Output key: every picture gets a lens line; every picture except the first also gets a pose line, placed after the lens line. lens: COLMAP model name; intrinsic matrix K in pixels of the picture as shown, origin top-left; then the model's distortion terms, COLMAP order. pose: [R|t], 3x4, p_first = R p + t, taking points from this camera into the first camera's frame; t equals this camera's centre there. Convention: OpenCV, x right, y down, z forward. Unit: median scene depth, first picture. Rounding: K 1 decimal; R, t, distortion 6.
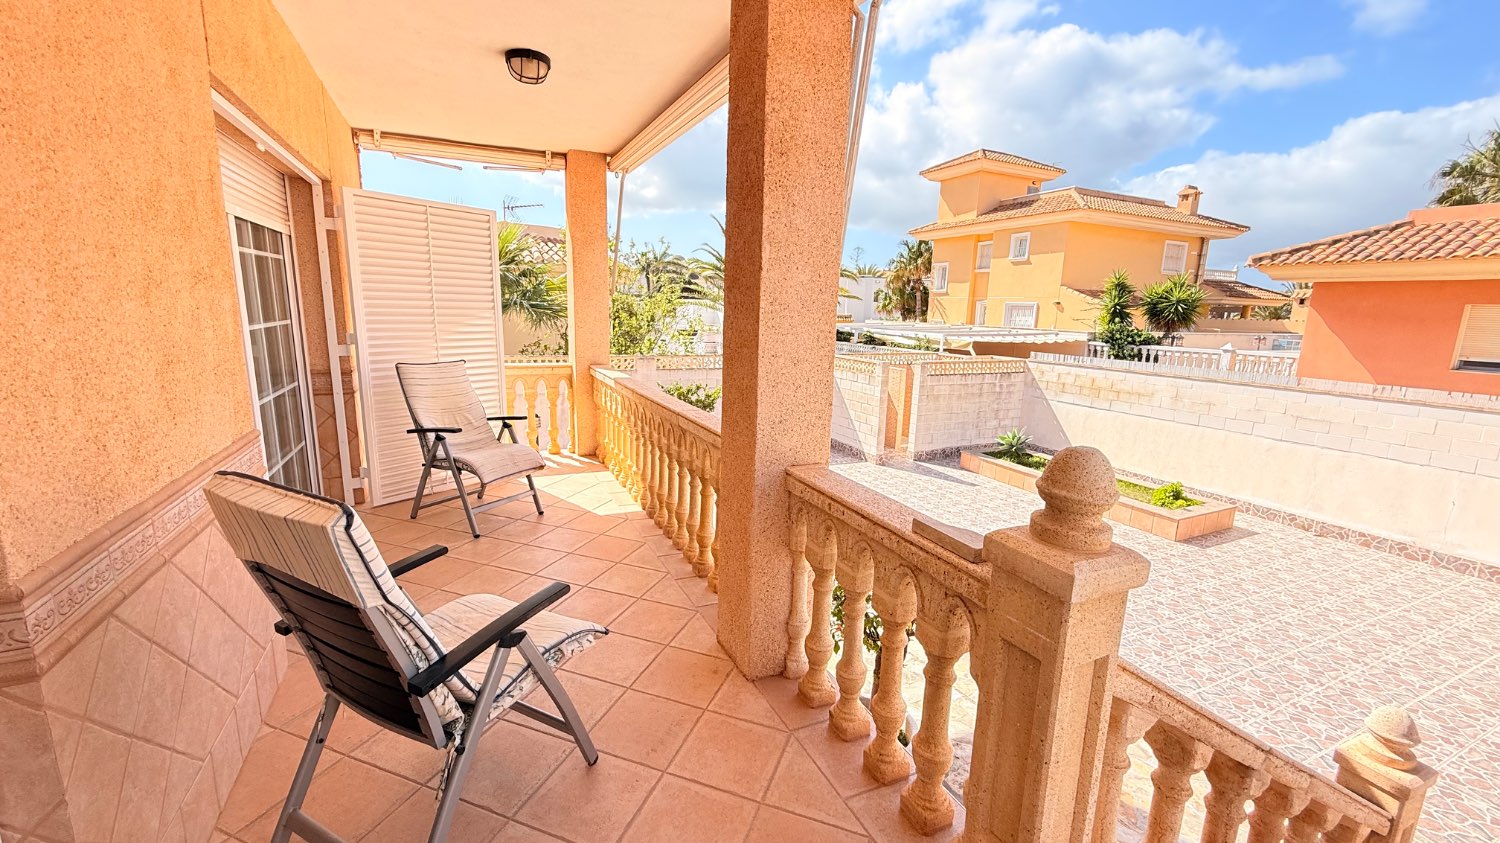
lens RADIAL K [[597.9, 0, 744.9], [0, 597.9, 420.5], [0, 0, 1]] dist [-0.000790, 0.000263]
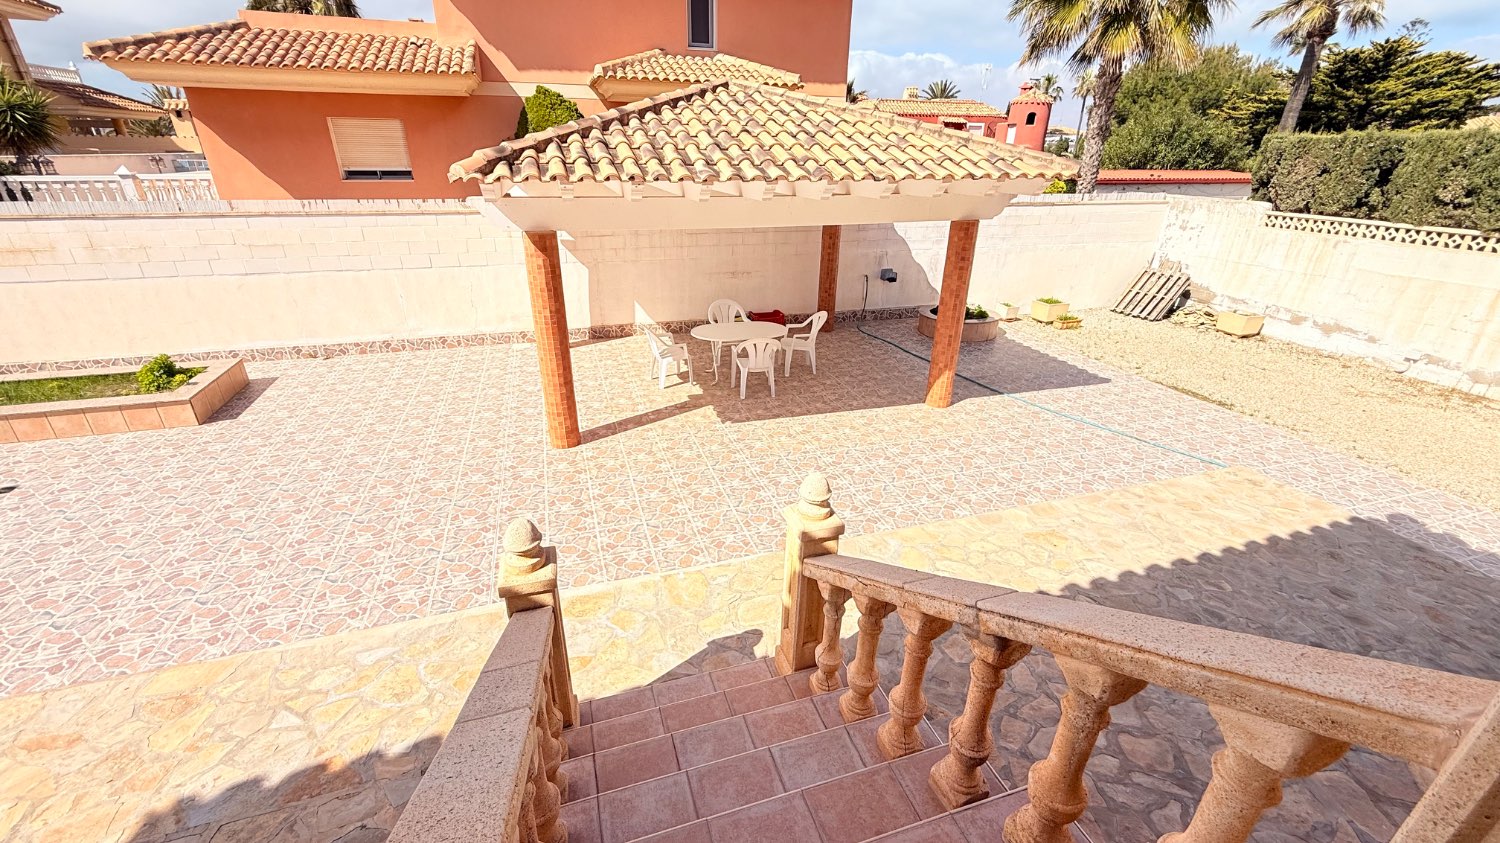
lens RADIAL K [[599.3, 0, 746.7], [0, 599.3, 419.9], [0, 0, 1]] dist [-0.001415, -0.000016]
pose [[0.123211, -0.430847, 0.893974, 0.074500], [0.174627, 0.896194, 0.407850, -0.007545], [-0.976895, 0.105860, 0.185659, 0.104501]]
